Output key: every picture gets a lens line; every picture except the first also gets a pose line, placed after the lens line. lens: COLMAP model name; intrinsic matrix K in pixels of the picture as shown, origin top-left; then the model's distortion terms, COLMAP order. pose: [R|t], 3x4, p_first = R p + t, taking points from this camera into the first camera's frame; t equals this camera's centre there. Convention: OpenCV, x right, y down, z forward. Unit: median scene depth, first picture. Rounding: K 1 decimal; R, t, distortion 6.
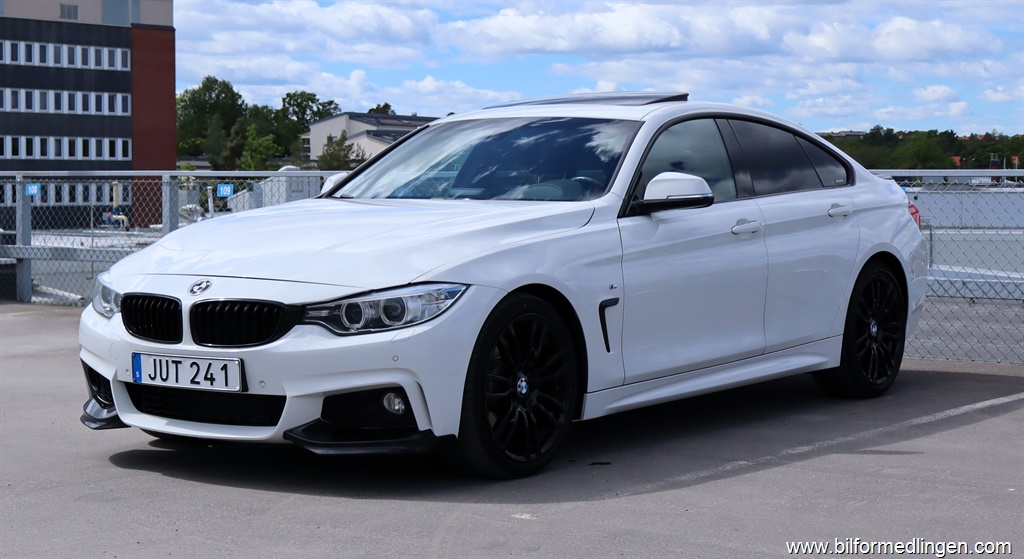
lens RADIAL K [[1998.9, 0, 512.2], [0, 1998.9, 281.5], [0, 0, 1]] dist [0.038132, 0.000000]
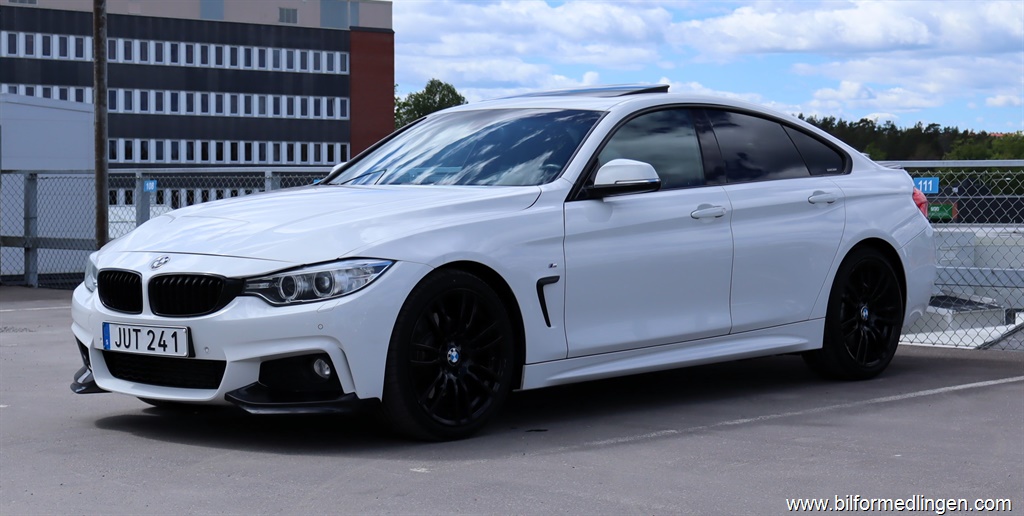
lens RADIAL K [[2069.2, 0, 505.0], [0, 2069.2, 255.7], [0, 0, 1]] dist [0.037389, 0.000000]
pose [[0.993069, 0.002348, -0.117511, 0.156285], [-0.004302, 0.999857, -0.016377, 0.015807], [0.117456, 0.016768, 0.992937, -0.101419]]
